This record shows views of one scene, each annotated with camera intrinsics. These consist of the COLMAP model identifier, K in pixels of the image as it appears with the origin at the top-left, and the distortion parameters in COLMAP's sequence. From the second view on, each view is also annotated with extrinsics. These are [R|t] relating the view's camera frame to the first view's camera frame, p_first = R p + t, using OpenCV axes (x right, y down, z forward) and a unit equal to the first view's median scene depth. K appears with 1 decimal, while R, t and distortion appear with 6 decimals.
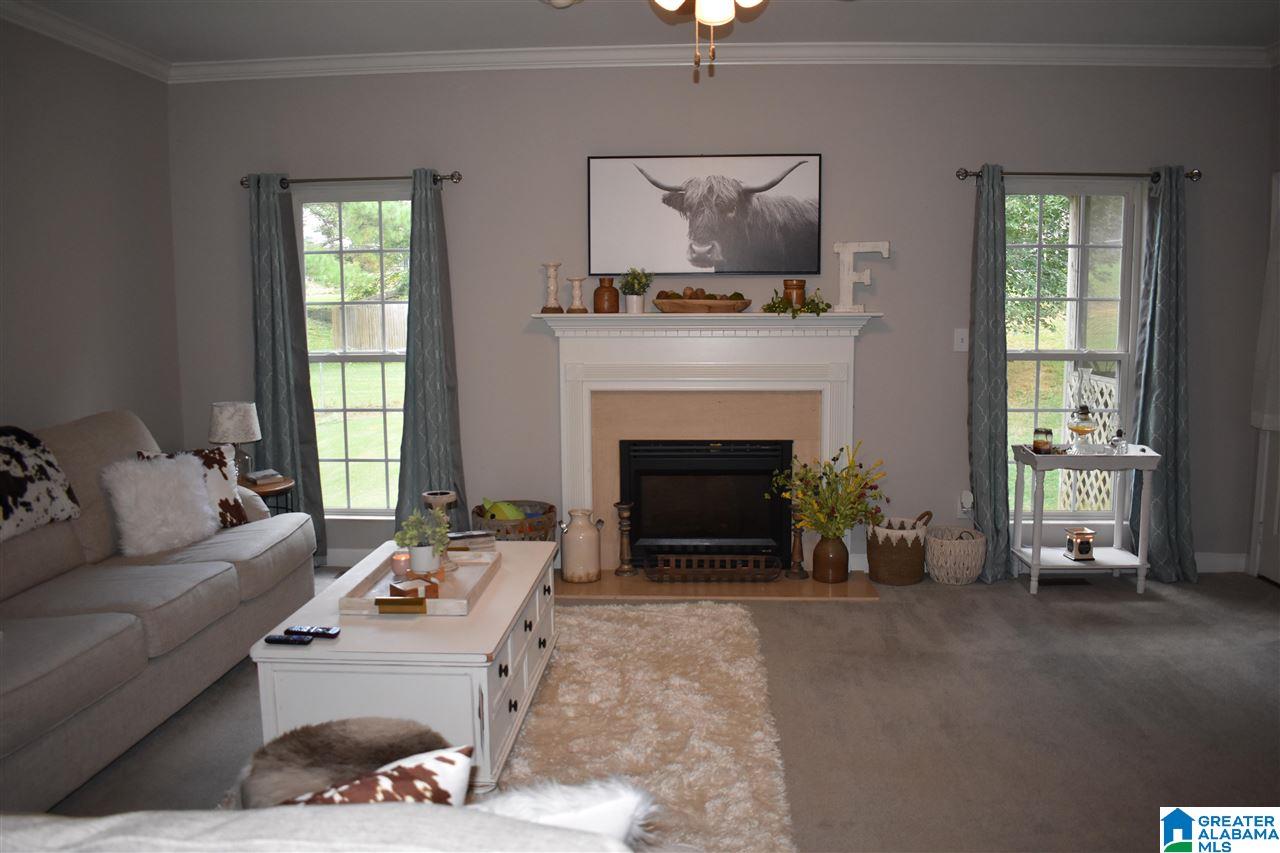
lens RADIAL K [[1002.5, 0, 643.6], [0, 1002.5, 417.9], [0, 0, 1]] dist [-0.097441, 0.017777]
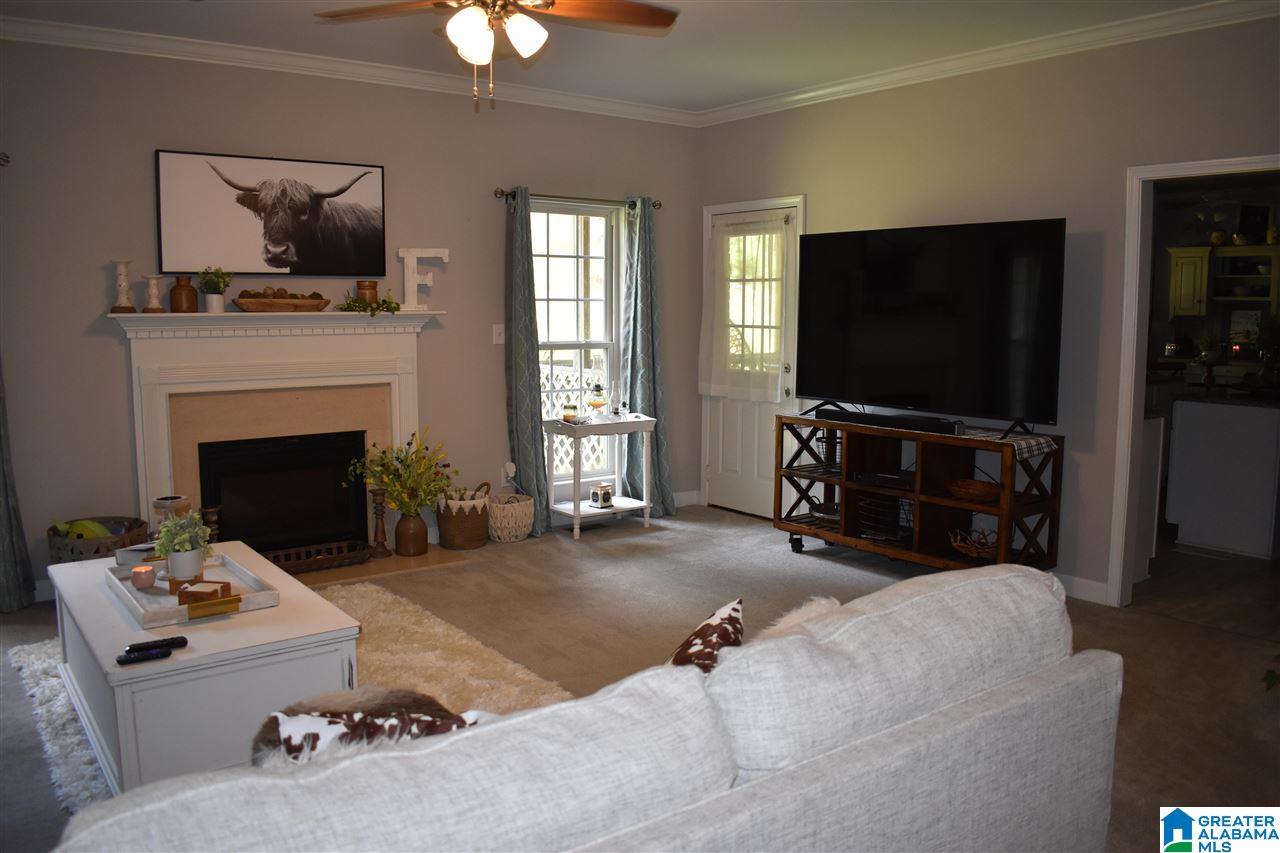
lens RADIAL K [[1002.5, 0, 643.6], [0, 1002.5, 417.9], [0, 0, 1]] dist [-0.097441, 0.017777]
pose [[0.757627, -0.064857, 0.649458, -0.328243], [0.067559, 0.997498, 0.020802, 0.007322], [-0.649182, 0.028116, 0.760113, -0.007311]]
